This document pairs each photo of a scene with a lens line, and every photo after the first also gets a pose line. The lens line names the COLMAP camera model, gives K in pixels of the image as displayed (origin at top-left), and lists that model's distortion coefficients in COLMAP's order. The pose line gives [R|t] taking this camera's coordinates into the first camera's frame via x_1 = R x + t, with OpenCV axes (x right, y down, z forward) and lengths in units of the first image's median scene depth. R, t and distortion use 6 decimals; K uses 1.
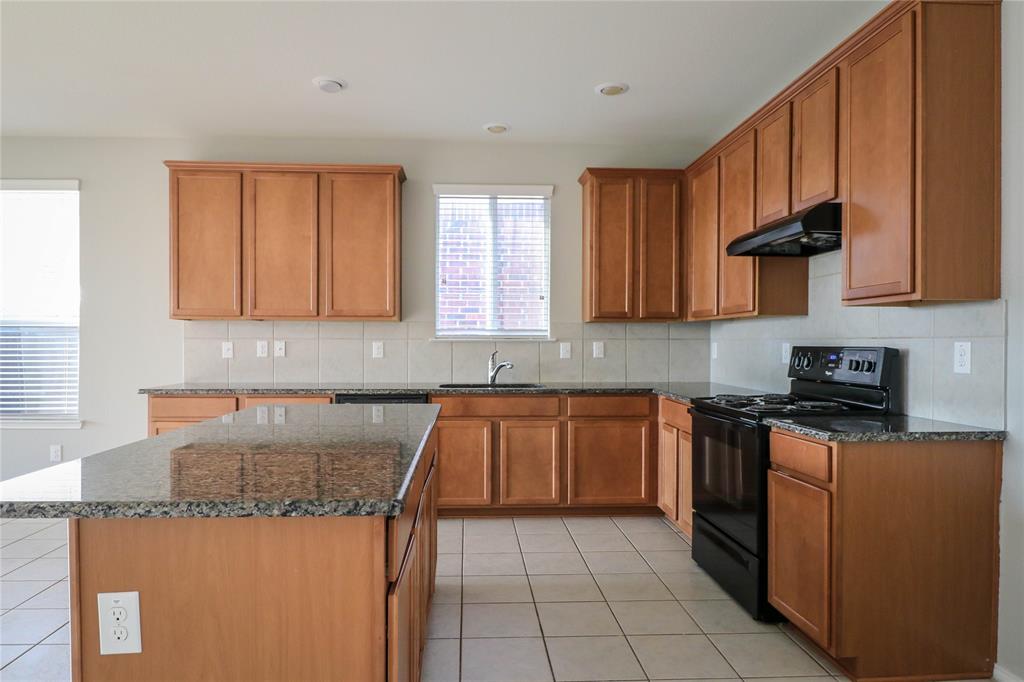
lens RADIAL K [[614.7, 0, 493.4], [0, 614.7, 346.3], [0, 0, 1]] dist [-0.001836, -0.000290]
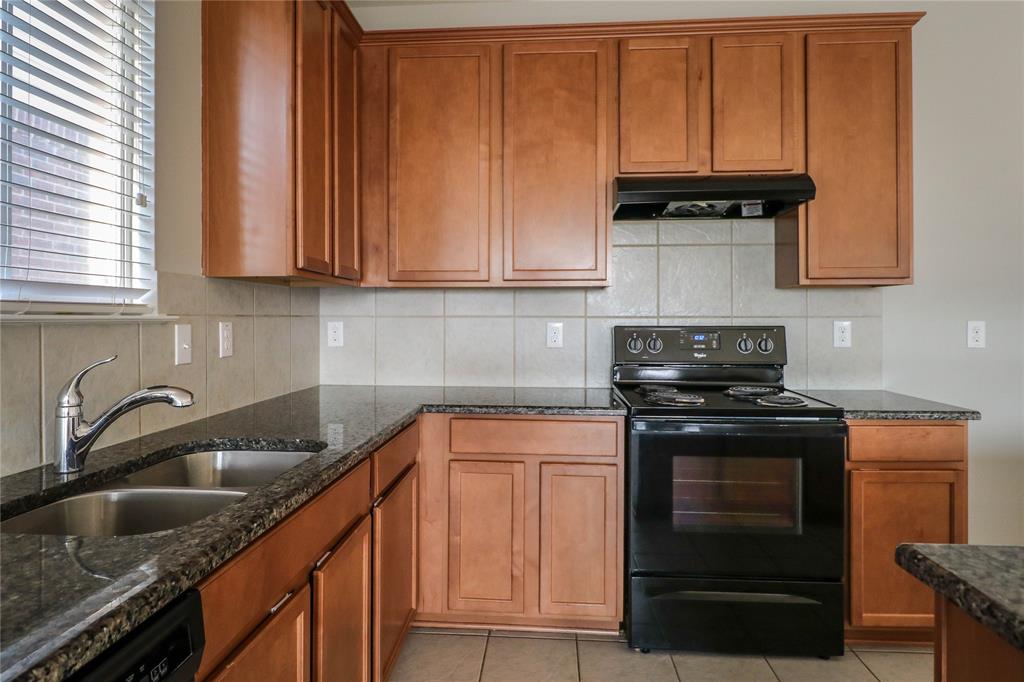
lens RADIAL K [[630.4, 0, 509.2], [0, 630.4, 315.1], [0, 0, 1]] dist [0.000084, 0.000238]
pose [[0.112199, 0.002719, 0.993682, -0.271687], [0.005804, 0.999977, -0.003391, -0.009463], [-0.993669, 0.006148, 0.112181, 0.769728]]
